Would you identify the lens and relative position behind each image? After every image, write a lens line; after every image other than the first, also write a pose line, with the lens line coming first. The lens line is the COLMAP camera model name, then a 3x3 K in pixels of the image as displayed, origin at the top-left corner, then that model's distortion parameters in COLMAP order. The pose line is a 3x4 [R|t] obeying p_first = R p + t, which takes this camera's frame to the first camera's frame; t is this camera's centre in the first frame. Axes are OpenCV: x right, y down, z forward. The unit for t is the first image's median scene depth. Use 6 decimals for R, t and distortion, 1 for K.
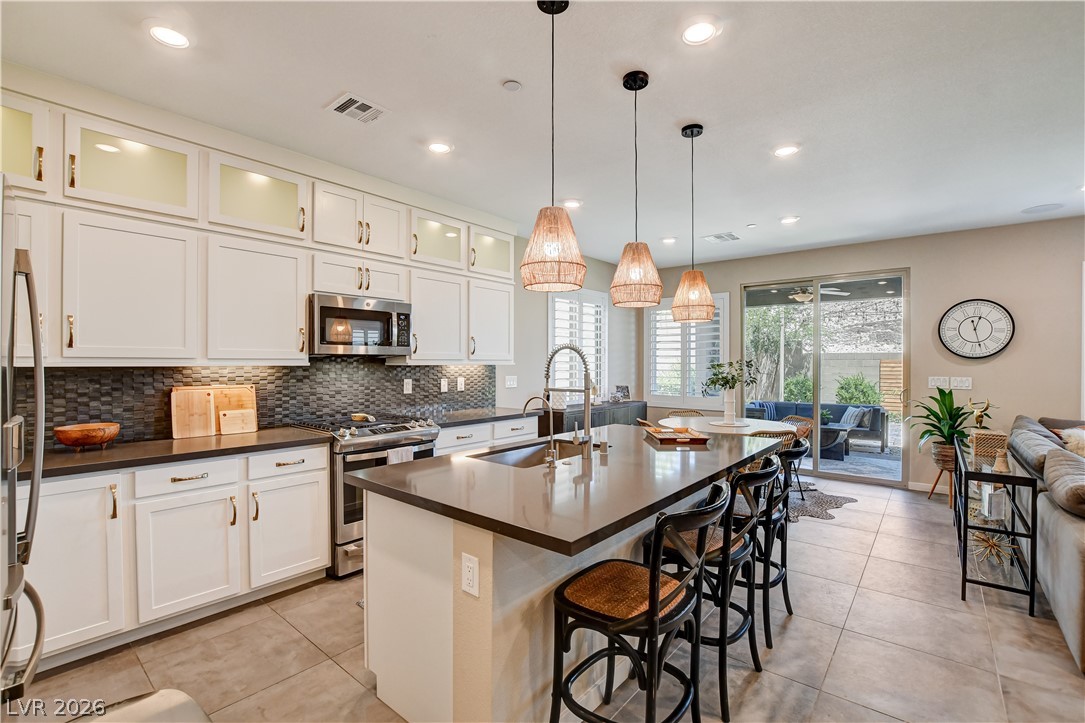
lens RADIAL K [[481.0, 0, 546.0], [0, 481.0, 361.6], [0, 0, 1]] dist [-0.030680, 0.000225]
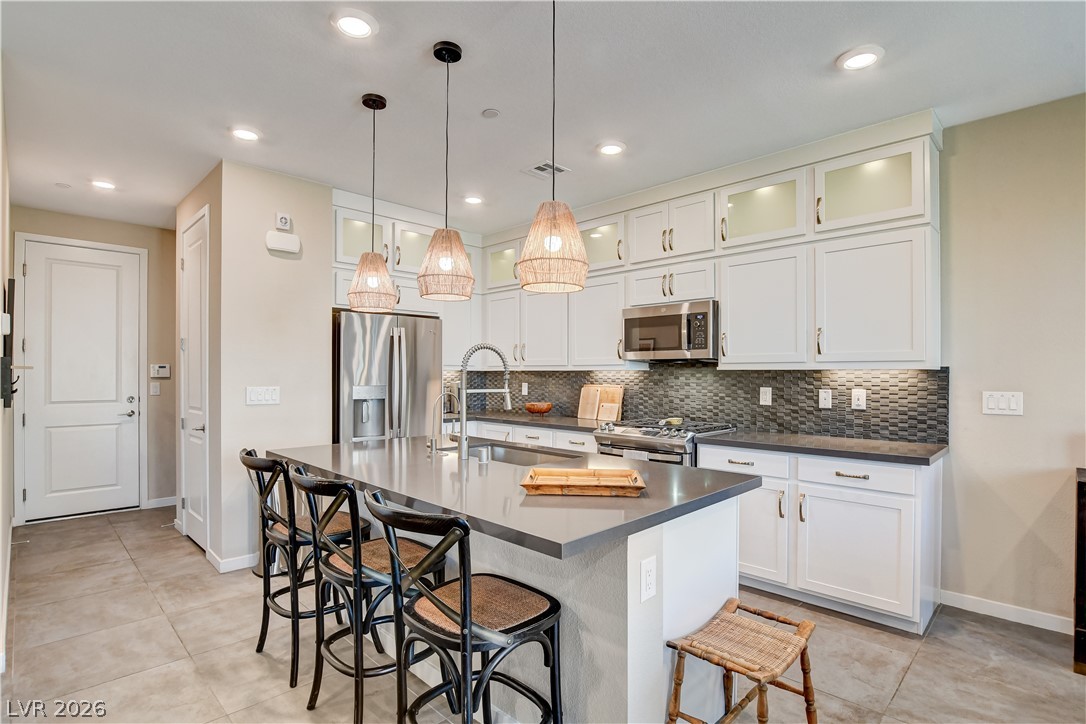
lens RADIAL K [[537.3, 0, 548.2], [0, 537.3, 375.1], [0, 0, 1]] dist [-0.022060, -0.000642]
pose [[-0.088136, 0.001224, -0.996108, 0.791152], [-0.000291, 0.999999, 0.001254, 0.017333], [0.996108, 0.000400, -0.088136, 0.857688]]
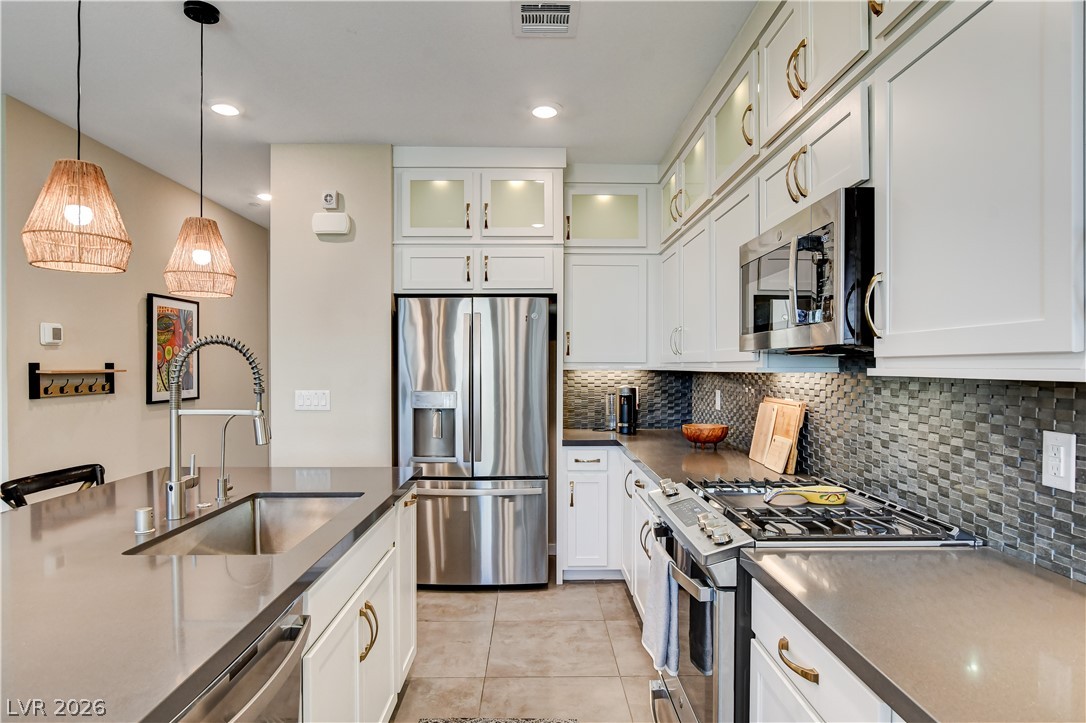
lens RADIAL K [[605.8, 0, 544.6], [0, 605.8, 372.2], [0, 0, 1]] dist [-0.026127, 0.000655]
pose [[-0.758687, 0.004849, -0.651437, 0.154960], [0.000152, 0.999974, 0.007266, 0.002159], [0.651455, 0.005414, -0.758668, 1.281842]]
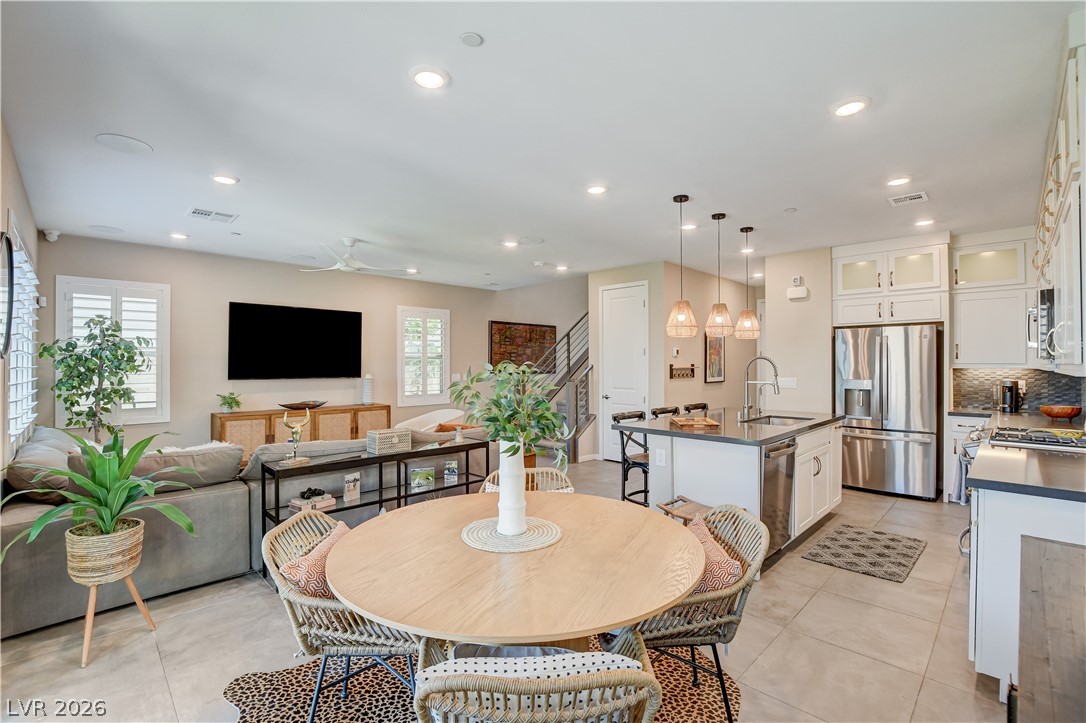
lens RADIAL K [[481.4, 0, 546.5], [0, 481.4, 361.6], [0, 0, 1]] dist [-0.030680, 0.000225]
pose [[-0.995570, -0.000339, 0.094022, 0.458032], [-0.000760, 0.999990, -0.004449, -0.006763], [-0.094019, -0.004501, -0.995560, 1.959176]]
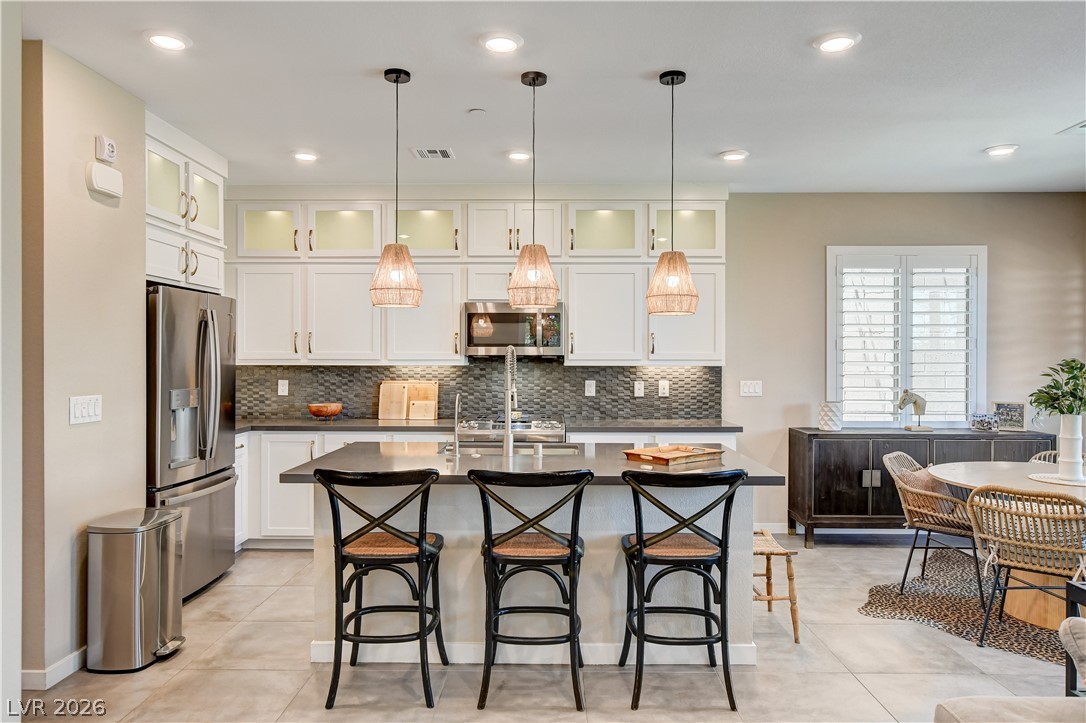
lens RADIAL K [[719.1, 0, 543.0], [0, 719.1, 361.5], [0, 0, 1]] dist [-0.007476, 0.000000]
pose [[0.627002, 0.003357, -0.779011, 0.900285], [0.000156, 0.999990, 0.004436, -0.008230], [0.779018, -0.002903, 0.626995, 0.060440]]
